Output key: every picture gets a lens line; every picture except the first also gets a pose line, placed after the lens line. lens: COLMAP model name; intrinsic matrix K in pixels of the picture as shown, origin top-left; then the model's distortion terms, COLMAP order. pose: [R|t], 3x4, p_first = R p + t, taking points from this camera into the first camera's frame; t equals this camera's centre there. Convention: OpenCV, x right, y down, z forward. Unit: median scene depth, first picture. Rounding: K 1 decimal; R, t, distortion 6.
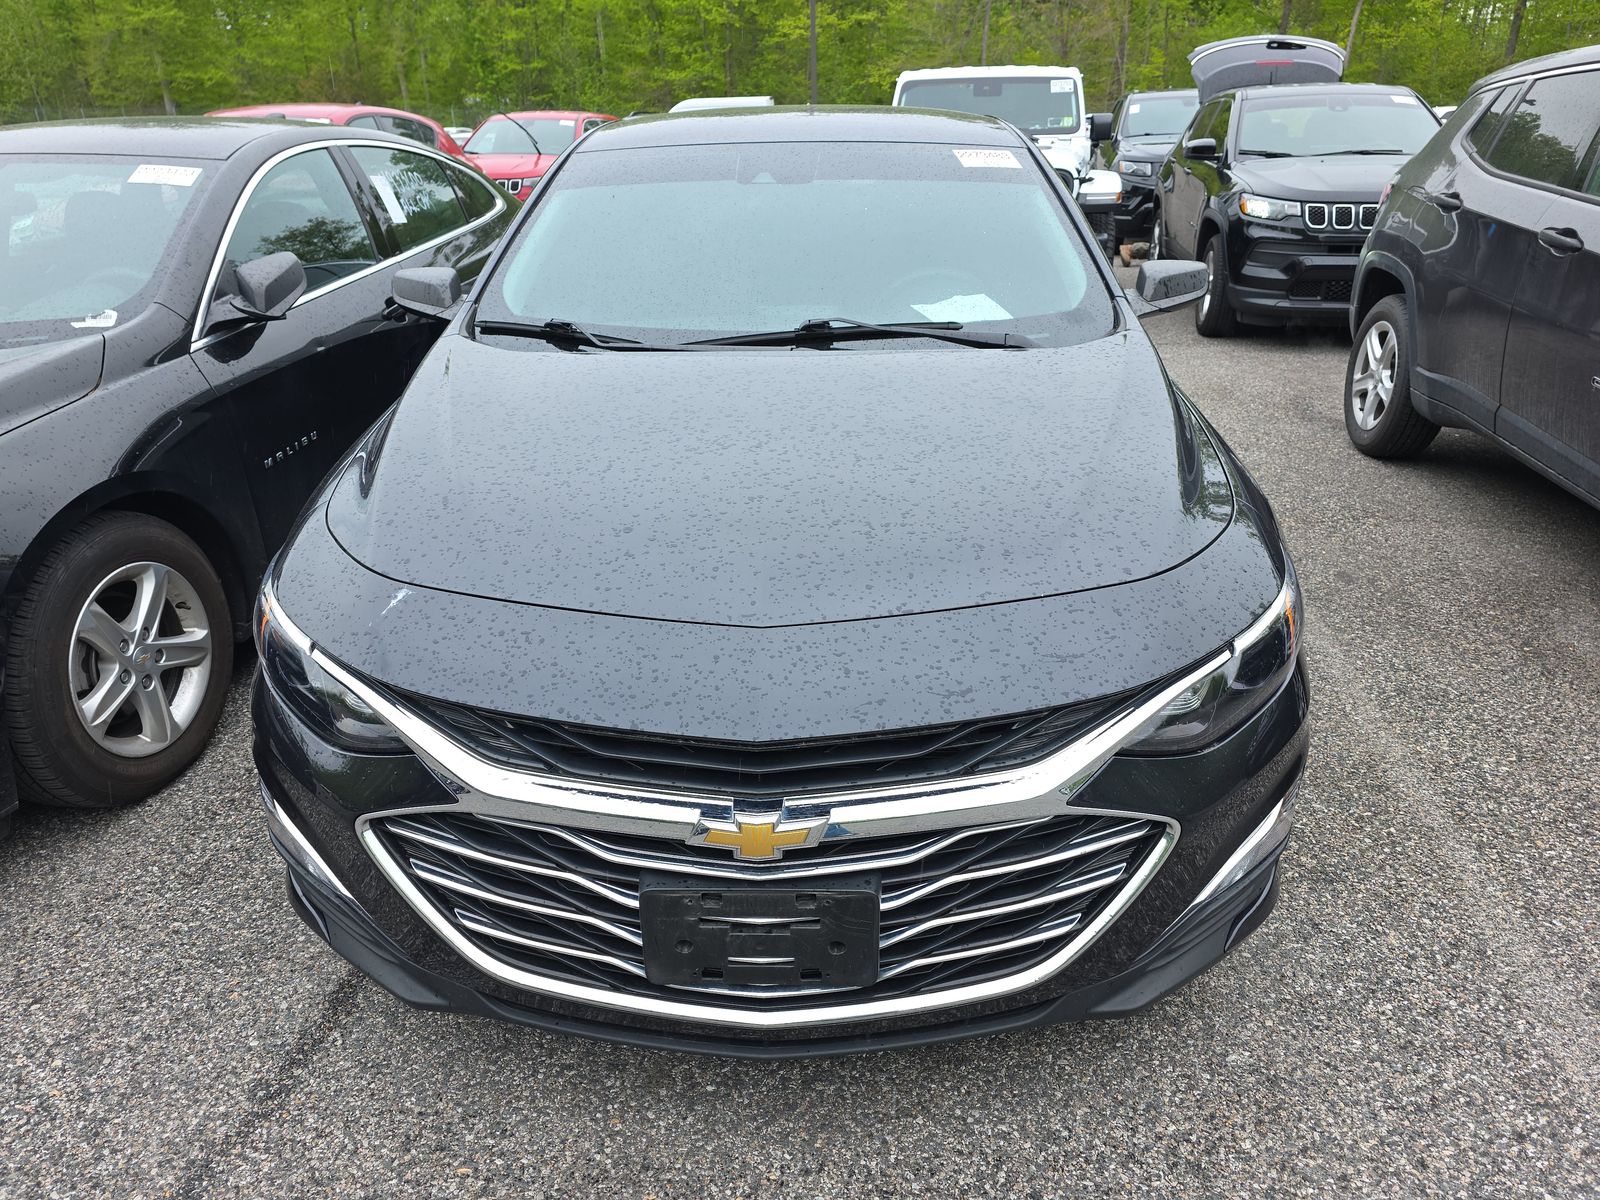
lens RADIAL K [[1117.7, 0, 800.0], [0, 1117.7, 600.0], [0, 0, 1]] dist [0.049411, -0.048947]
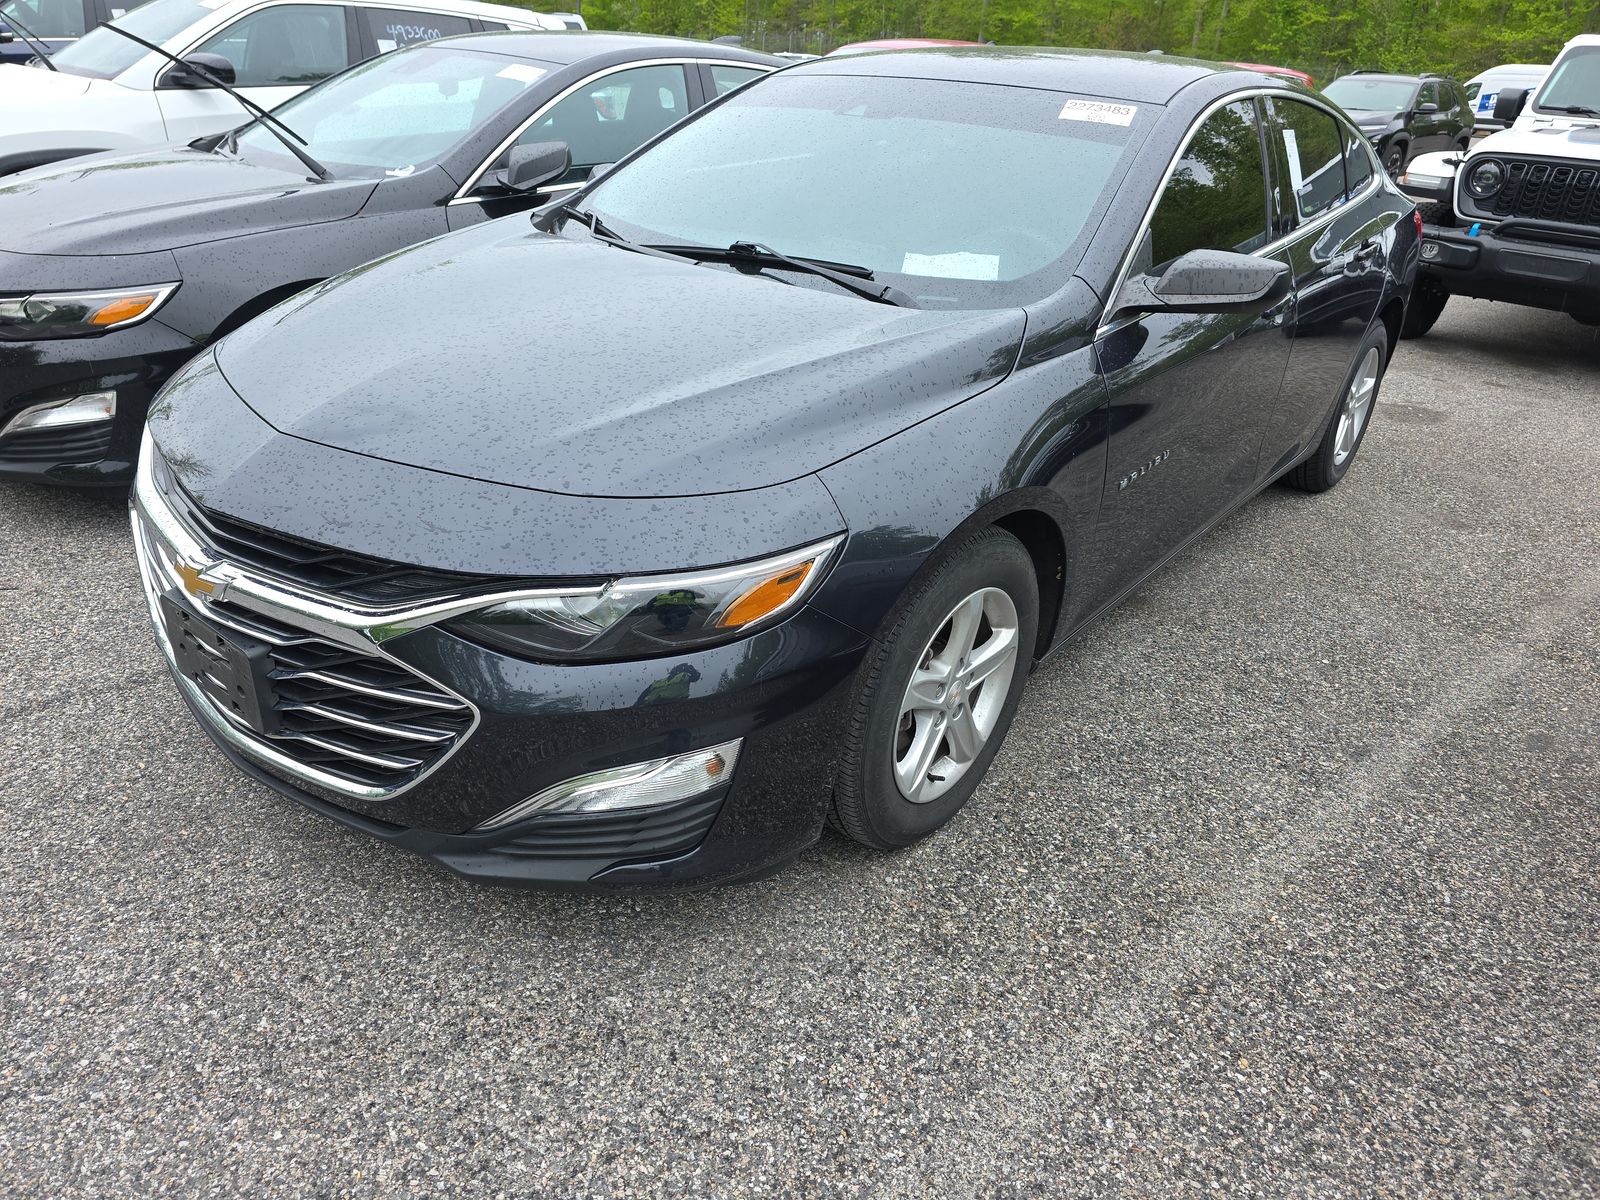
lens RADIAL K [[1117.7, 0, 800.0], [0, 1117.7, 600.0], [0, 0, 1]] dist [0.049411, -0.048947]
pose [[0.775854, 0.320209, -0.543615, 0.717292], [-0.300896, 0.945126, 0.127272, -0.082698], [0.554539, 0.064827, 0.829629, 0.181180]]
